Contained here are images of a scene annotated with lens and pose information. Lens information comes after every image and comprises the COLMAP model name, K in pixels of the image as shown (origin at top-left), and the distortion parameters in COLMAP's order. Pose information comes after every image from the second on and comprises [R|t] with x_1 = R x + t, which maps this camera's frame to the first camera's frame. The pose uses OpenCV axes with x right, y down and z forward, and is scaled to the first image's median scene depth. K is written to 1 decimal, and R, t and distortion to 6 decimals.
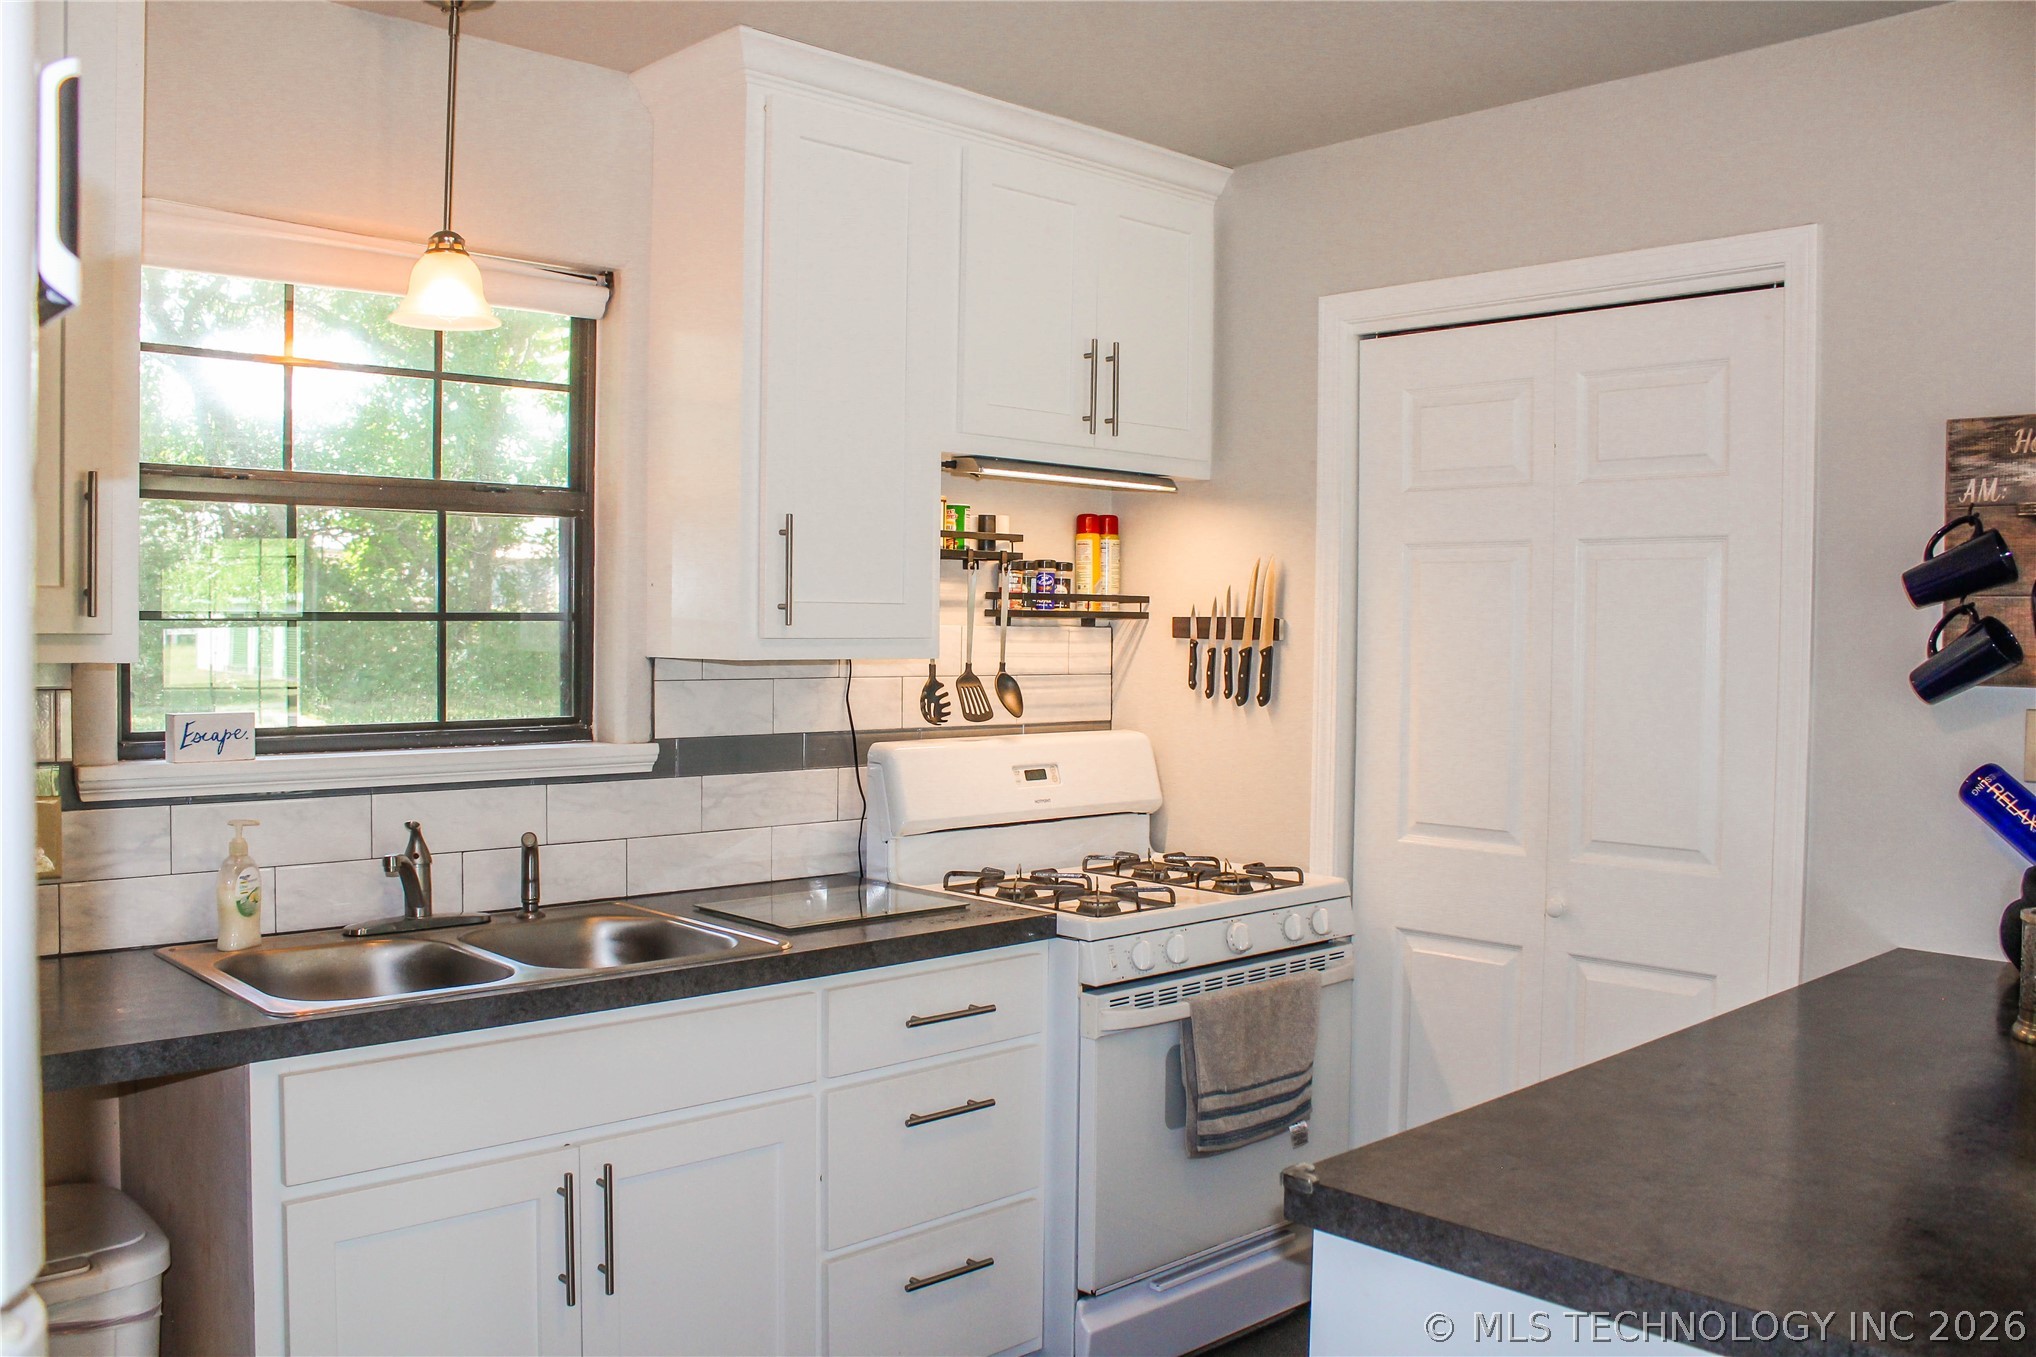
lens RADIAL K [[1710.4, 0, 993.3], [0, 1710.4, 674.9], [0, 0, 1]] dist [-0.159254, 0.137646]
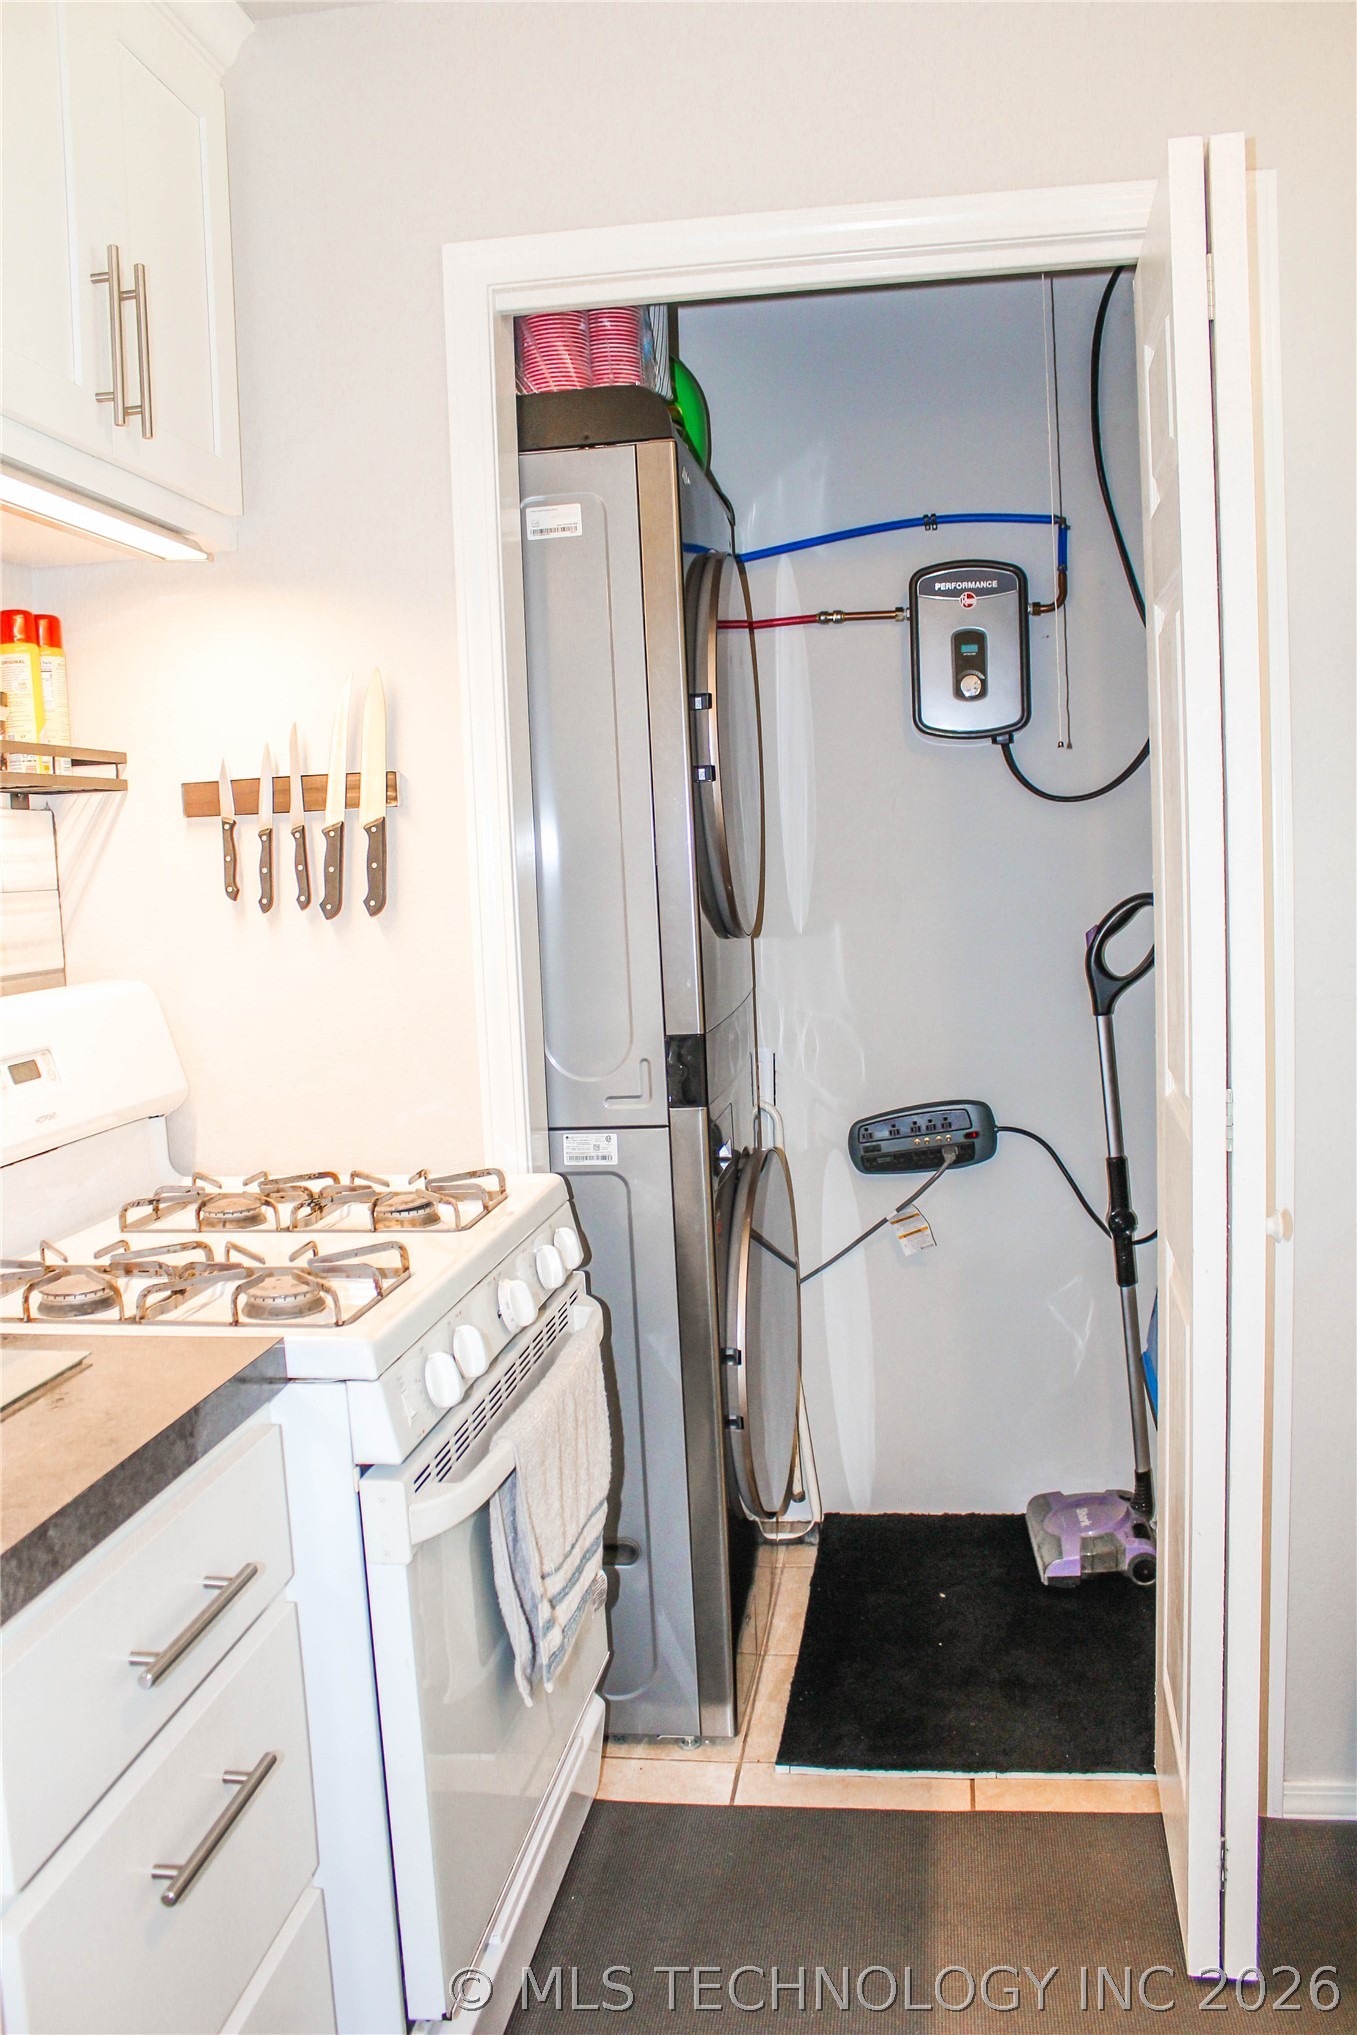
lens RADIAL K [[1709.5, 0, 677.5], [0, 1709.5, 1021.0], [0, 0, 1]] dist [-0.159254, 0.137646]
pose [[0.777296, -0.104640, 0.620373, -0.147714], [0.070144, 0.994337, 0.079831, 0.015202], [-0.625213, -0.018537, 0.780234, 0.478124]]
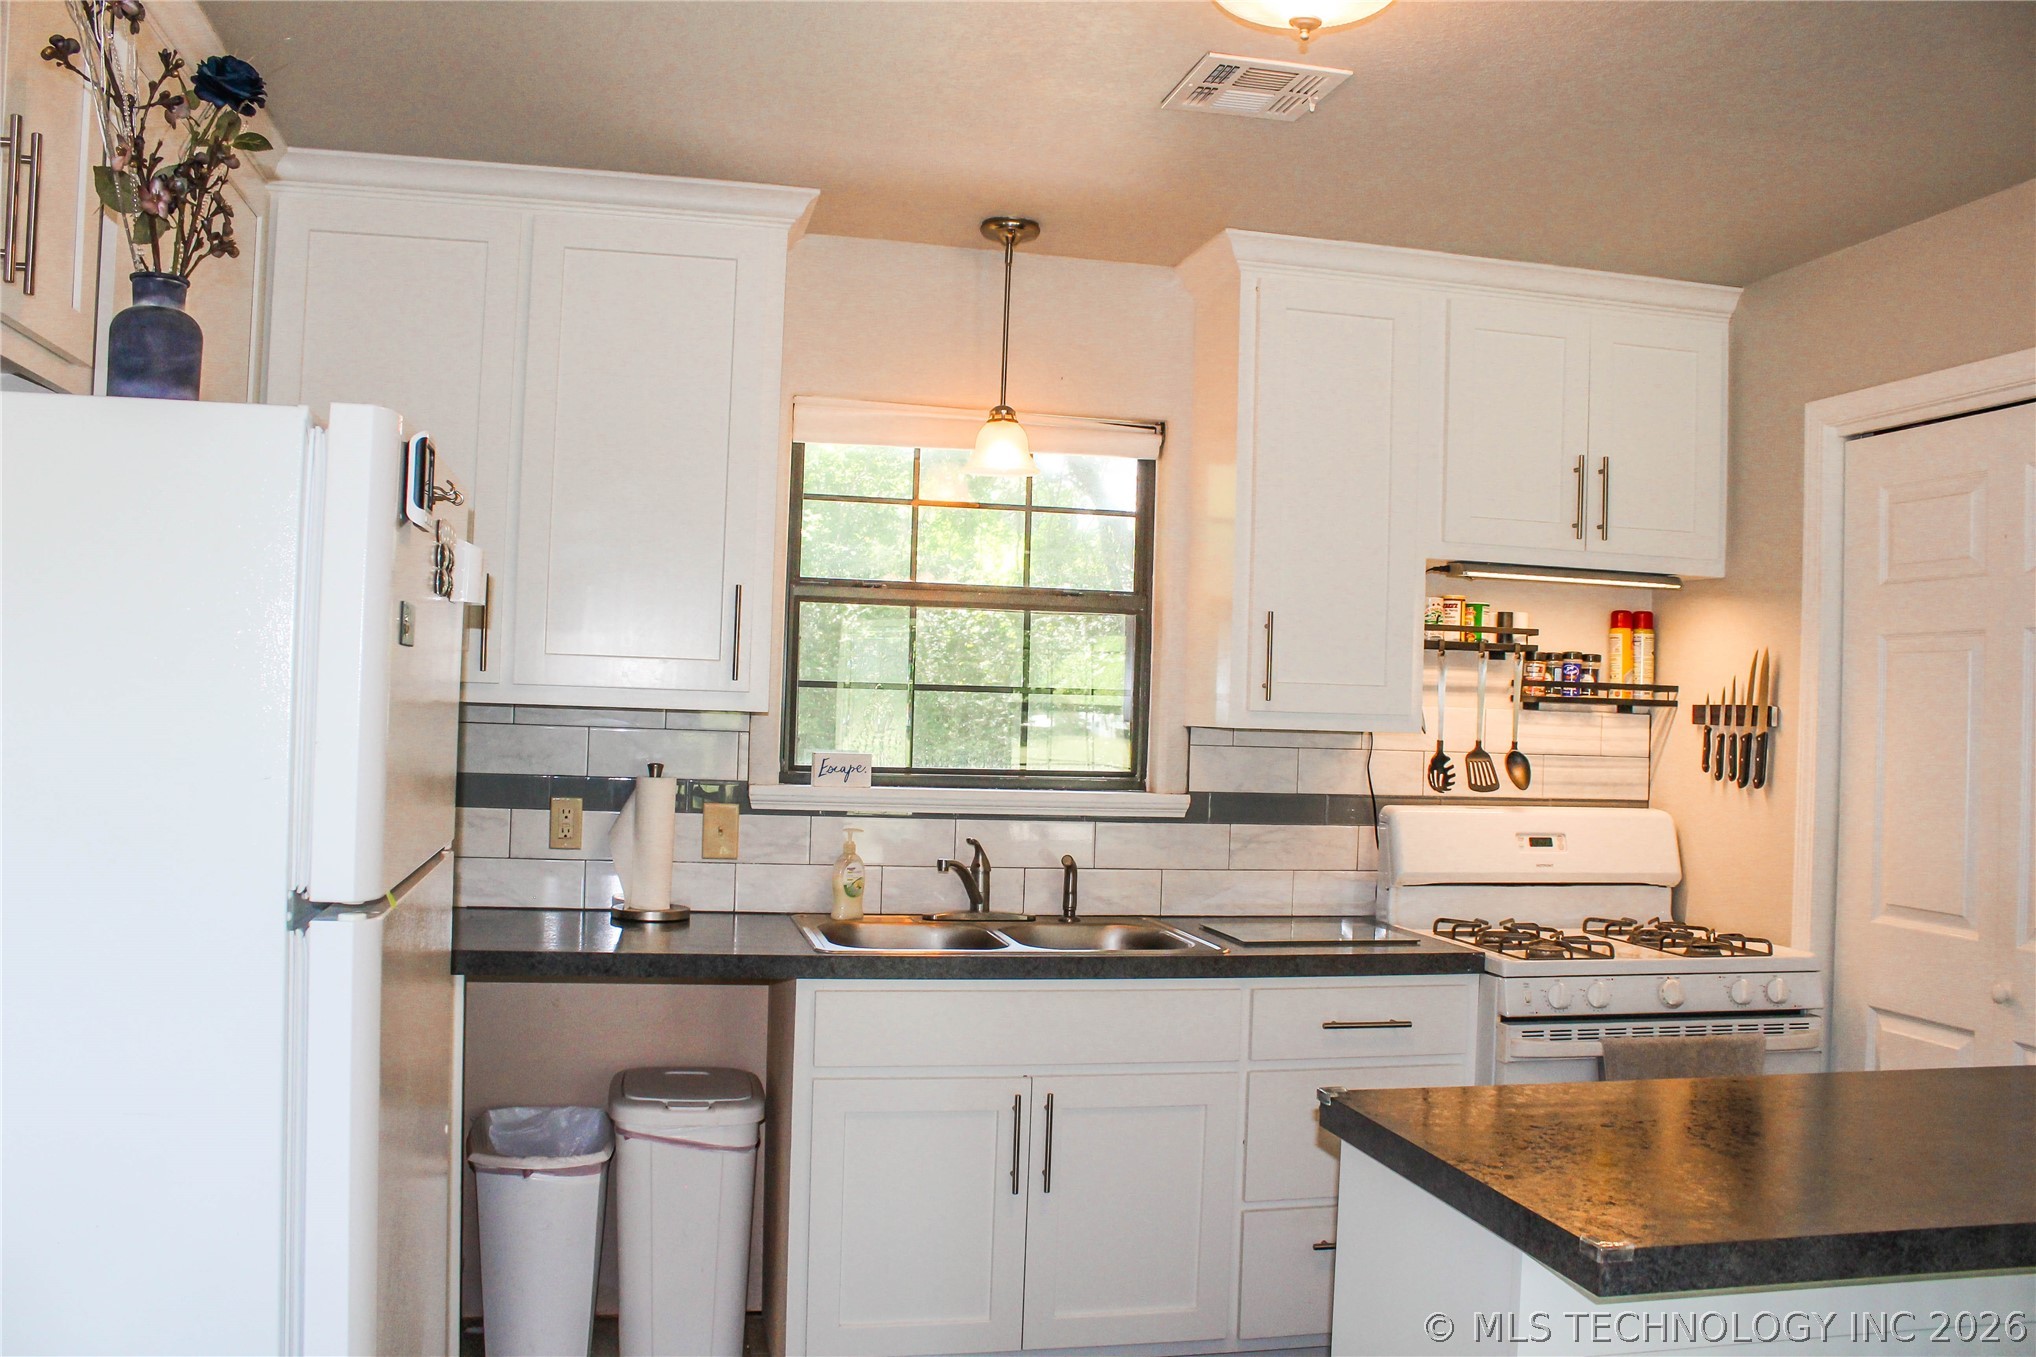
lens RADIAL K [[1710.4, 0, 1003.6], [0, 1710.4, 680.4], [0, 0, 1]] dist [-0.159254, 0.137646]
pose [[0.862910, 0.008290, -0.505289, 0.290481], [-0.037444, 0.998166, -0.047568, 0.018970], [0.503968, 0.059967, 0.861638, -0.143319]]
